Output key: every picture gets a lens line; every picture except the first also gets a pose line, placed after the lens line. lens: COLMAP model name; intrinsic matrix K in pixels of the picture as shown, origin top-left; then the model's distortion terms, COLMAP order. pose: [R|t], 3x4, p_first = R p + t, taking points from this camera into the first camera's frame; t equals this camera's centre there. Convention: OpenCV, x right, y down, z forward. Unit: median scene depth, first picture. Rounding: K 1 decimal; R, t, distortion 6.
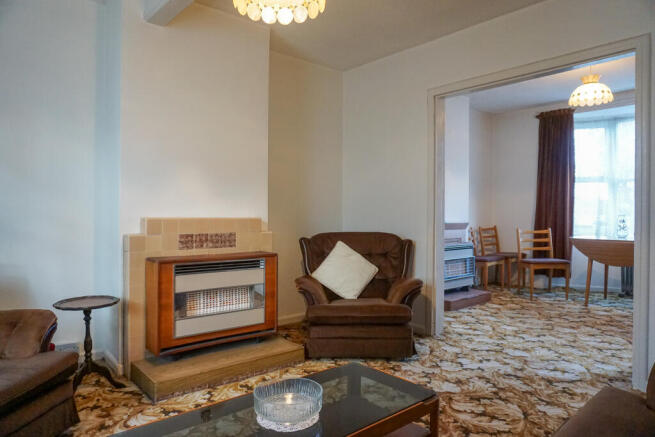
lens RADIAL K [[437.2, 0, 329.9], [0, 437.2, 214.8], [0, 0, 1]] dist [-0.050198, 0.039510]
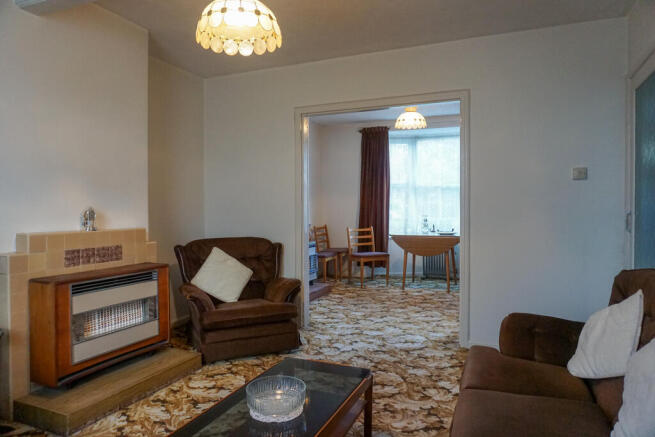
lens RADIAL K [[437.2, 0, 329.9], [0, 437.2, 214.8], [0, 0, 1]] dist [-0.050198, 0.039510]
pose [[0.897641, -0.013571, 0.440518, -0.228230], [0.007981, 0.999862, 0.014539, -0.035492], [-0.440655, -0.009535, 0.897626, -0.049896]]
